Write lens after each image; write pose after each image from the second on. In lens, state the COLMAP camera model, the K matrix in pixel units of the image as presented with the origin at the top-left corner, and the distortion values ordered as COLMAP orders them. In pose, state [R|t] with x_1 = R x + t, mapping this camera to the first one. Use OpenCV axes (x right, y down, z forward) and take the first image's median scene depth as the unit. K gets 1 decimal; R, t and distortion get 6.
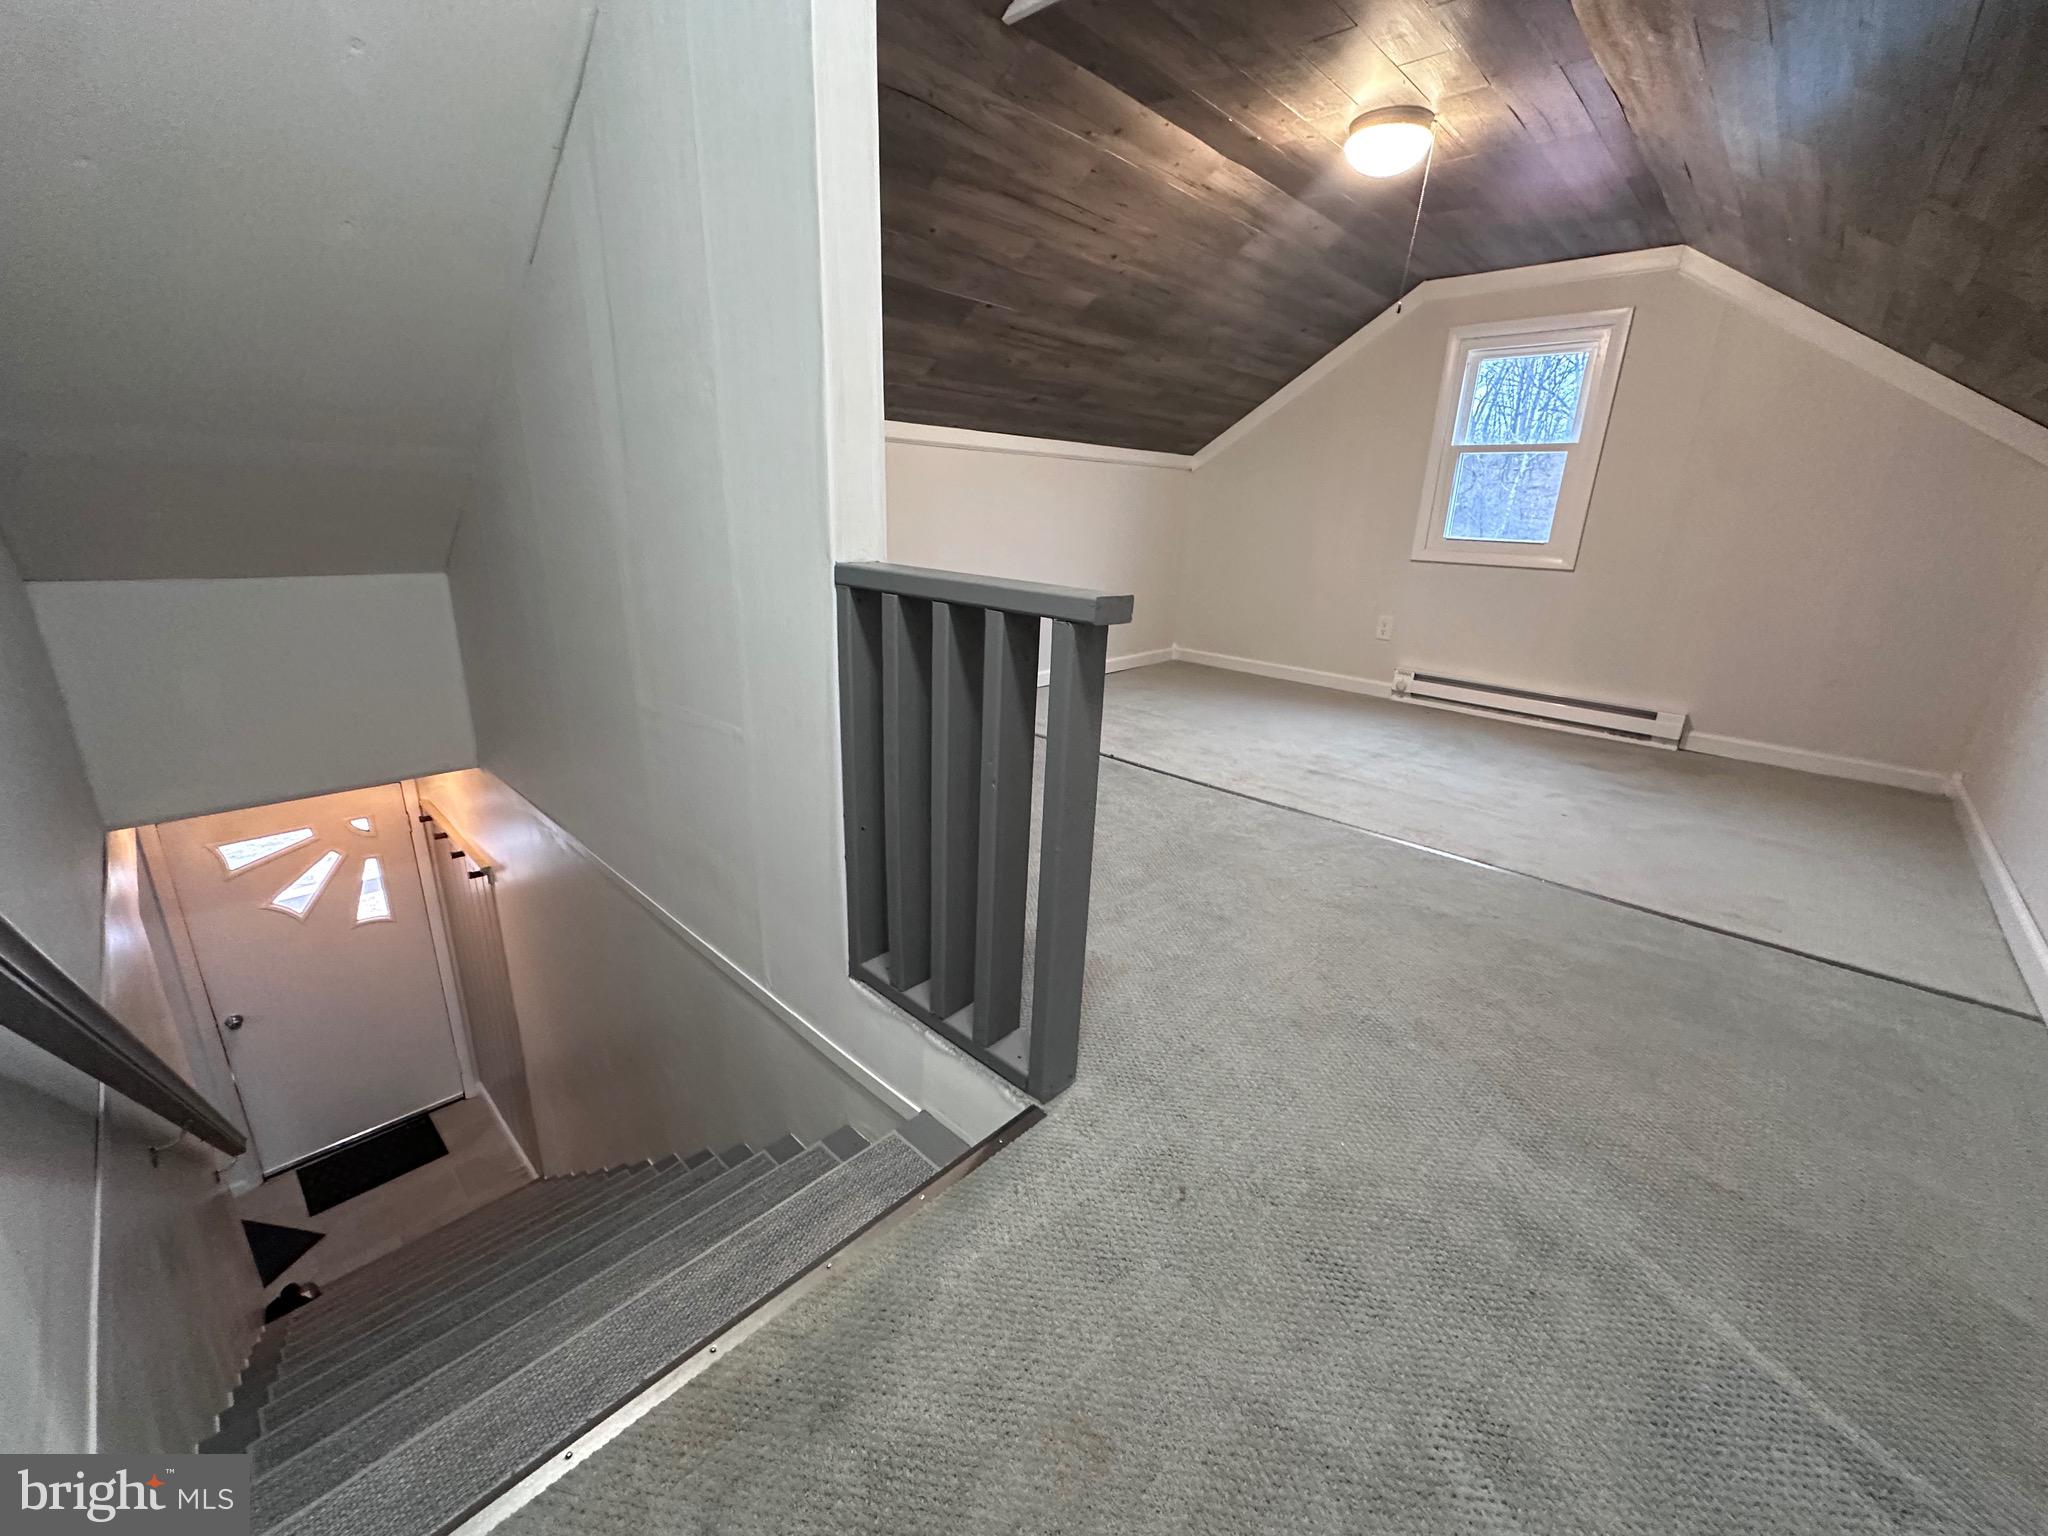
lens RADIAL K [[818.5, 0, 1021.9], [0, 818.5, 765.3], [0, 0, 1]] dist [-0.006115, 0.000870]
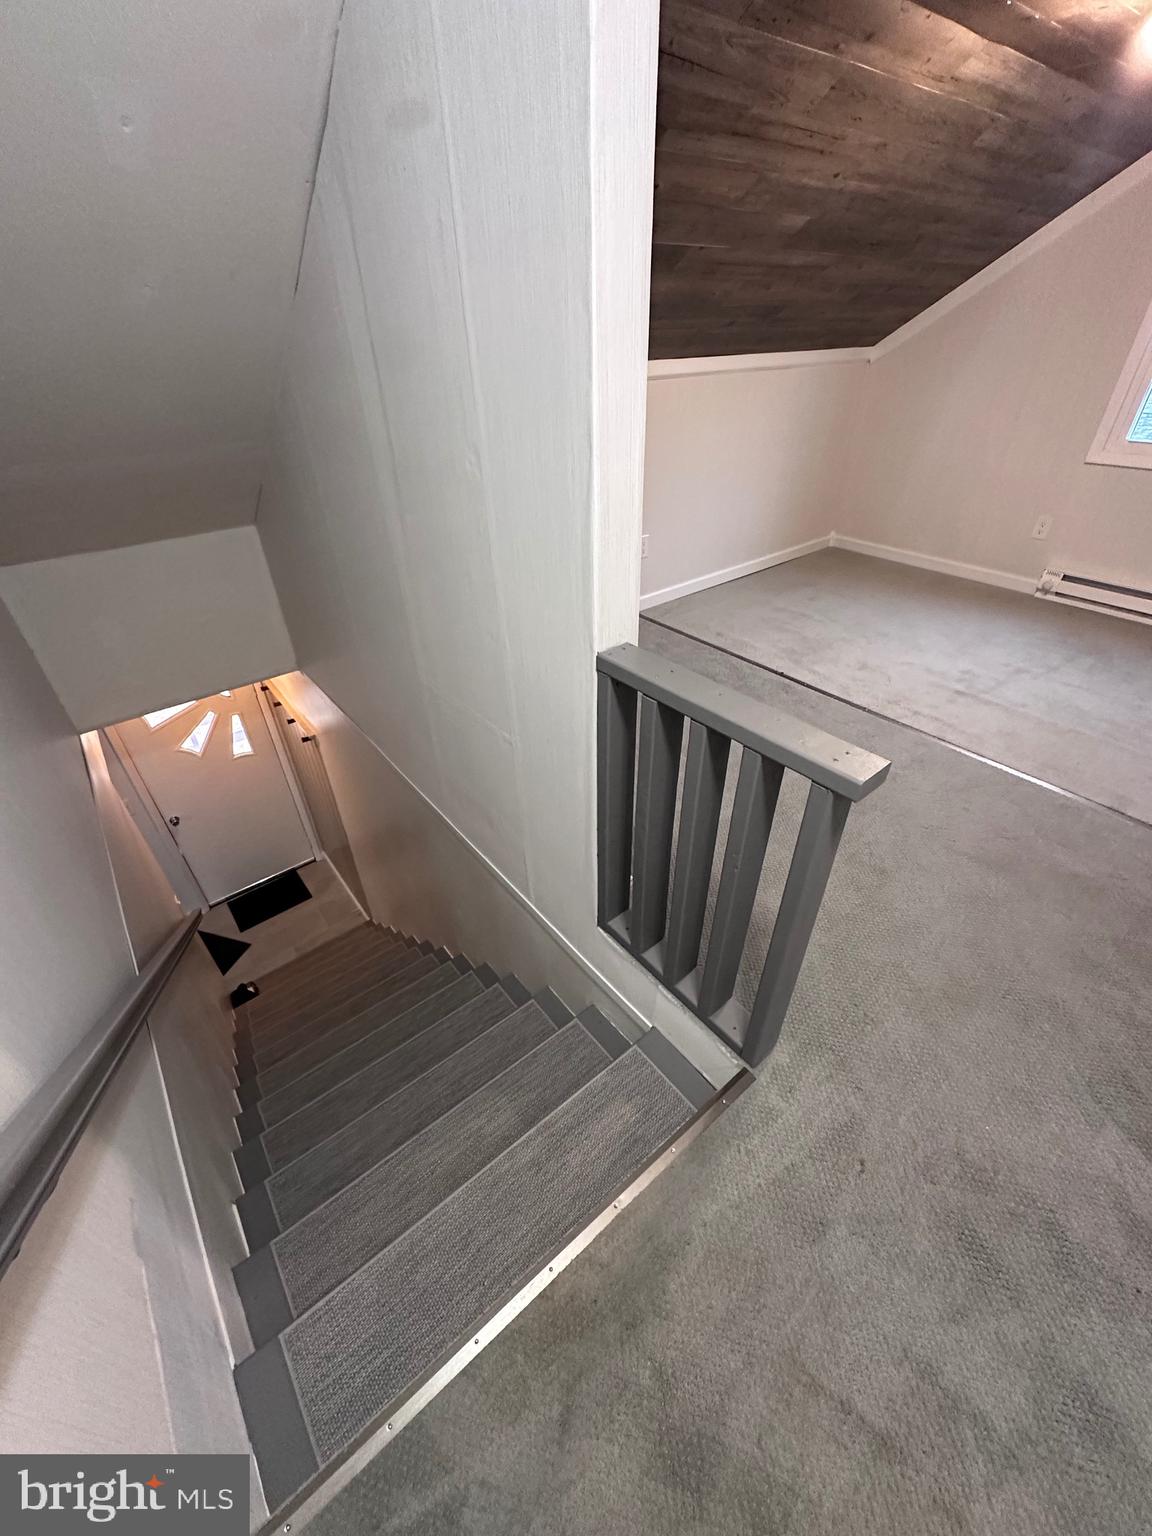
lens RADIAL K [[613.9, 0, 574.2], [0, 613.9, 770.6], [0, 0, 1]] dist [-0.006115, 0.000870]
pose [[0.988443, 0.034812, -0.147544, -0.076111], [0.011554, 0.953145, 0.302294, -0.211143], [0.151154, -0.300505, 0.941727, 0.075054]]
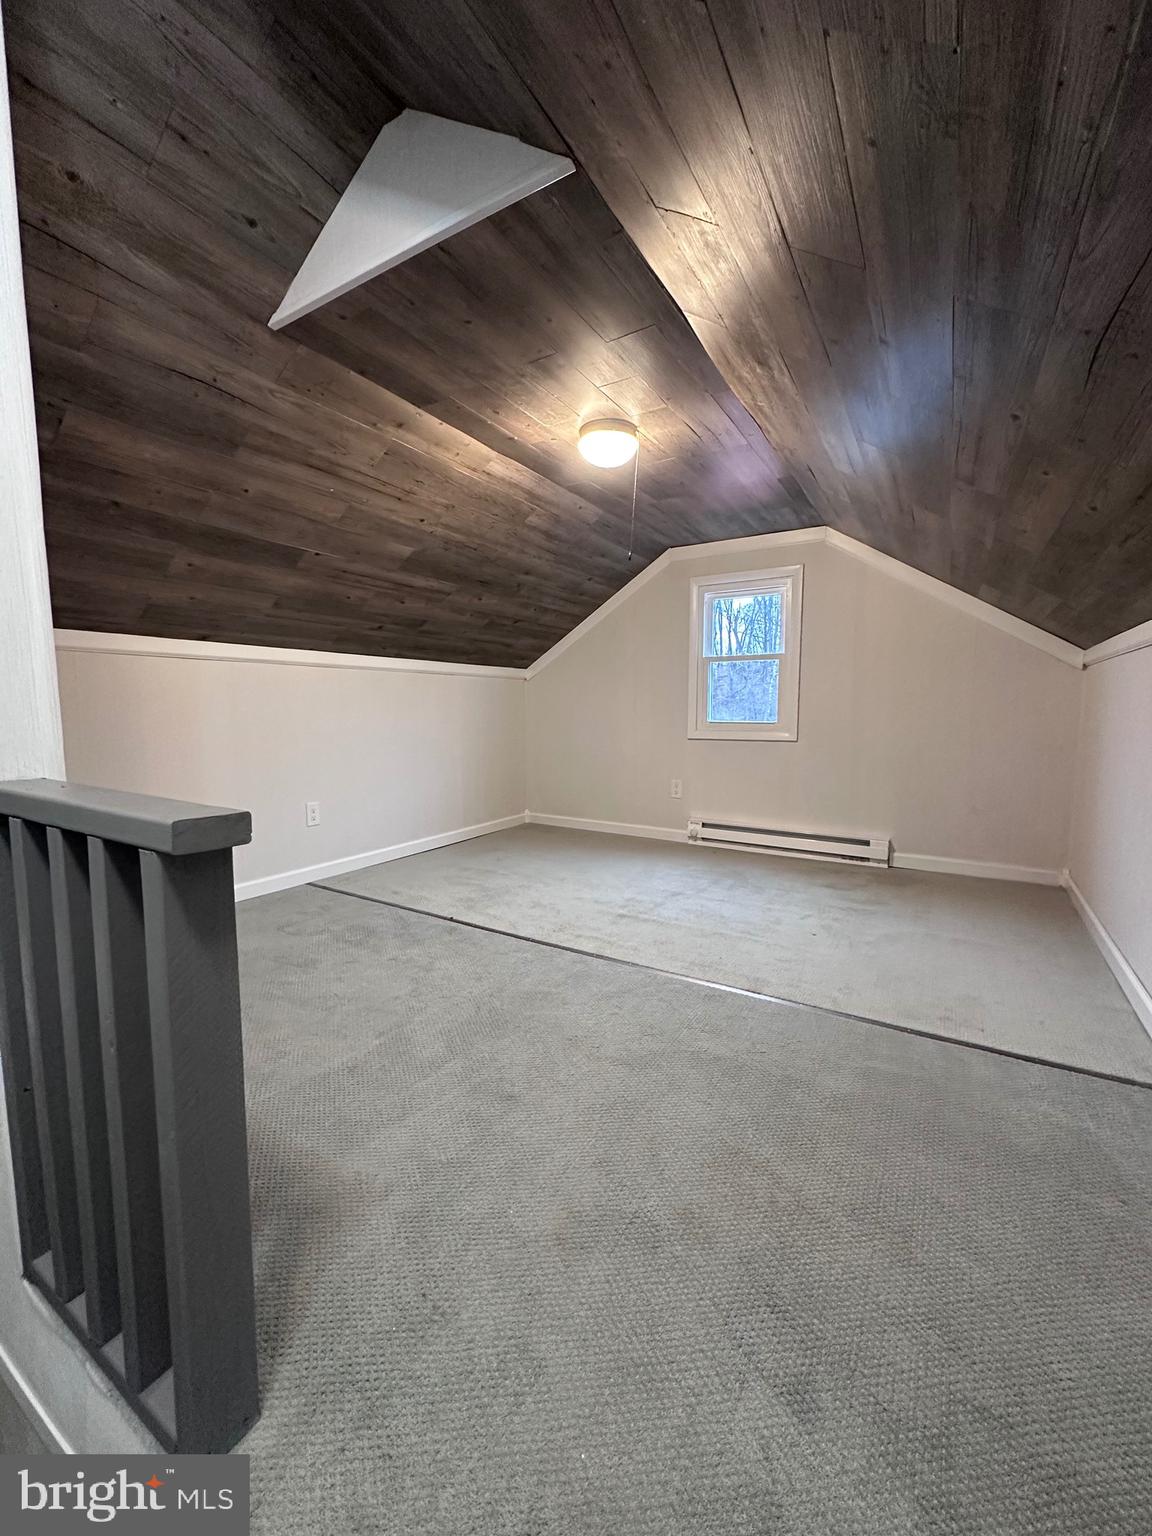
lens RADIAL K [[613.9, 0, 574.9], [0, 613.9, 768.0], [0, 0, 1]] dist [-0.006115, 0.000870]
pose [[0.977506, -0.054029, 0.203872, 0.159680], [0.094844, 0.975987, -0.196098, -0.044740], [-0.188381, 0.211023, 0.959157, 0.148399]]
